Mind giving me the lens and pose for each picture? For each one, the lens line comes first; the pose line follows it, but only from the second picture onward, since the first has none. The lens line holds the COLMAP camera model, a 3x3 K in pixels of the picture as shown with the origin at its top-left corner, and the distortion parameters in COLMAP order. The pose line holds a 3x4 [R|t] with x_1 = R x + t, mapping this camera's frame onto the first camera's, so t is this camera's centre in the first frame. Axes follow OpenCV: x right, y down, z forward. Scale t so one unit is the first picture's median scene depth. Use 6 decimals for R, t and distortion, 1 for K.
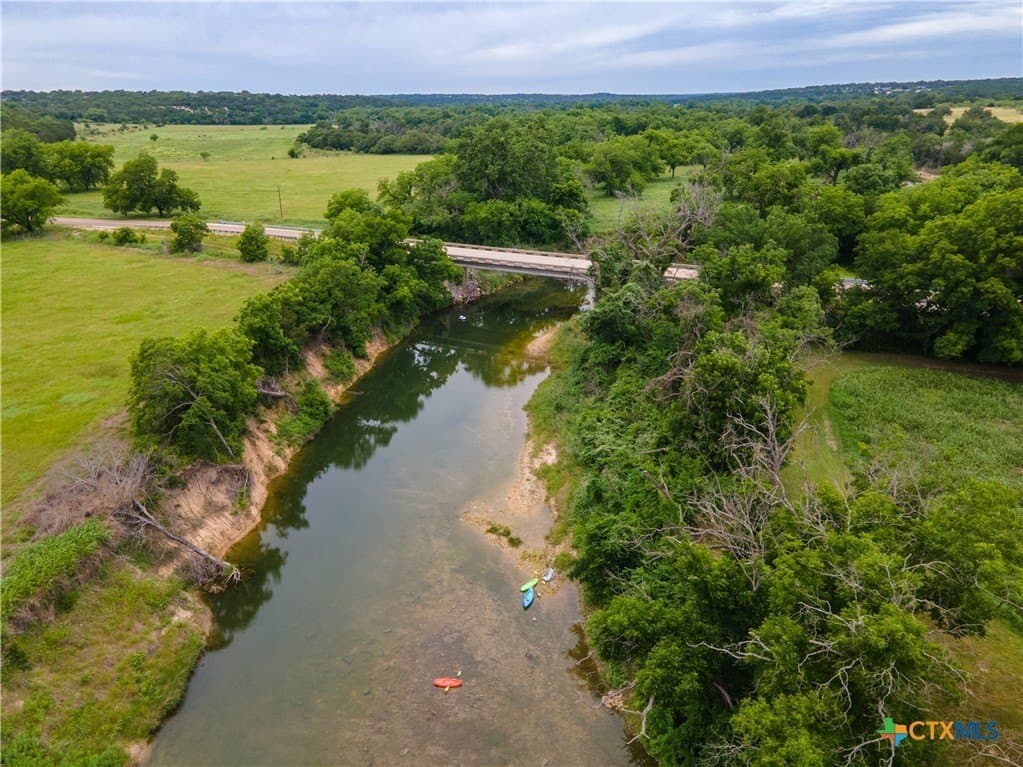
lens RADIAL K [[752.4, 0, 515.5], [0, 752.4, 381.6], [0, 0, 1]] dist [0.018173, 0.046288]
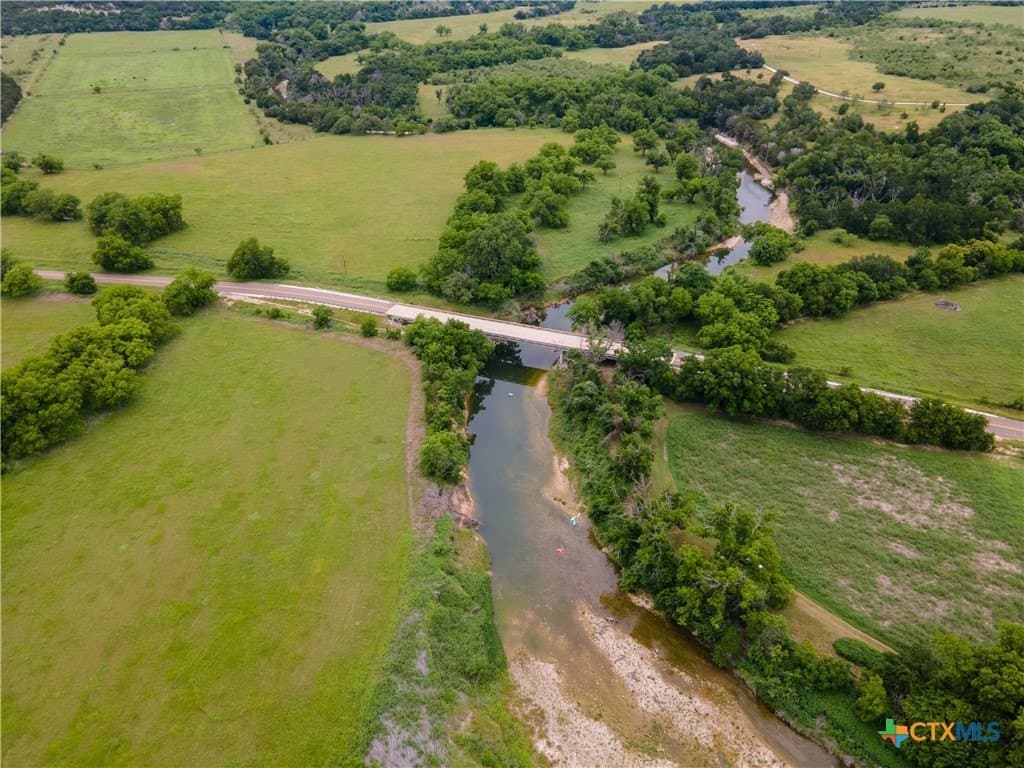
lens RADIAL K [[750.0, 0, 514.7], [0, 750.0, 383.0], [0, 0, 1]] dist [0.014878, 0.050317]
pose [[0.989153, -0.072218, 0.127912, -0.439562], [0.046724, 0.980257, 0.192126, -0.681688], [-0.139262, -0.184066, 0.972998, -1.458971]]
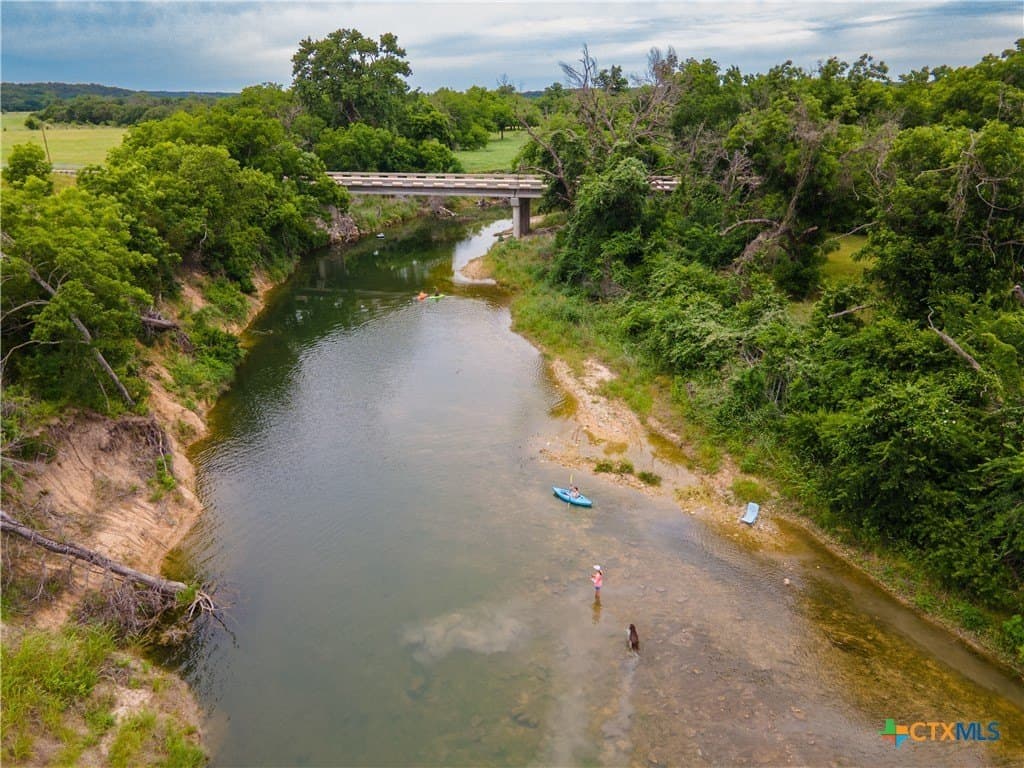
lens RADIAL K [[750.0, 0, 514.7], [0, 750.0, 383.0], [0, 0, 1]] dist [0.014878, 0.050317]
pose [[0.958030, -0.095278, 0.270372, -0.219564], [0.095869, 0.995333, 0.011051, 0.091674], [-0.270163, 0.015333, 0.962693, 0.336404]]
